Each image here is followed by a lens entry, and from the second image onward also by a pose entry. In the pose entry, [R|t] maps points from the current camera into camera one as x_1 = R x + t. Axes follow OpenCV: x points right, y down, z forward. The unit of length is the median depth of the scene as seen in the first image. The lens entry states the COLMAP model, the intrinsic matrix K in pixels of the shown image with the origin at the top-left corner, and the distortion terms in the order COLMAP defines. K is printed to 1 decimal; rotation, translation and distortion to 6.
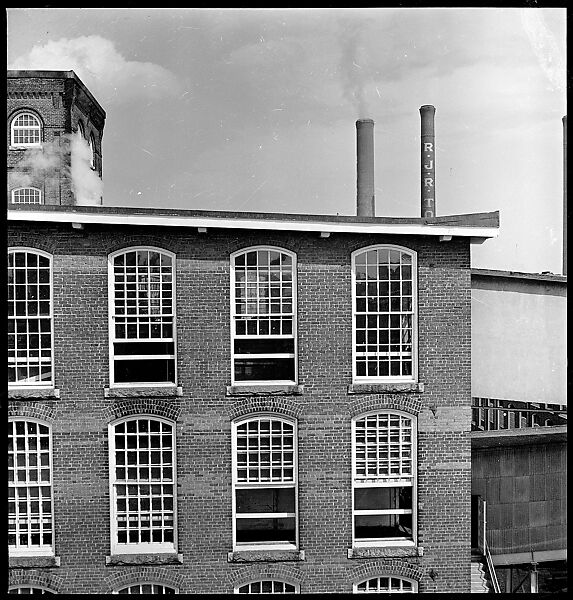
lens RADIAL K [[741.2, 0, 286.3], [0, 741.2, 318.2], [0, 0, 1]] dist [0.016303, -0.050700]
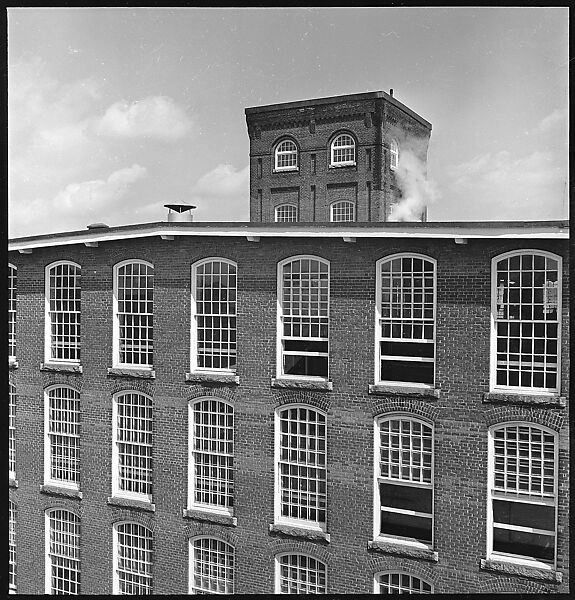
lens RADIAL K [[754.7, 0, 284.6], [0, 754.7, 319.9], [0, 0, 1]] dist [0.028171, -0.105184]
pose [[0.854270, 0.030245, -0.518949, 0.373576], [-0.034408, 0.999407, 0.001606, 0.000360], [0.518690, 0.016484, 0.854804, 0.001753]]
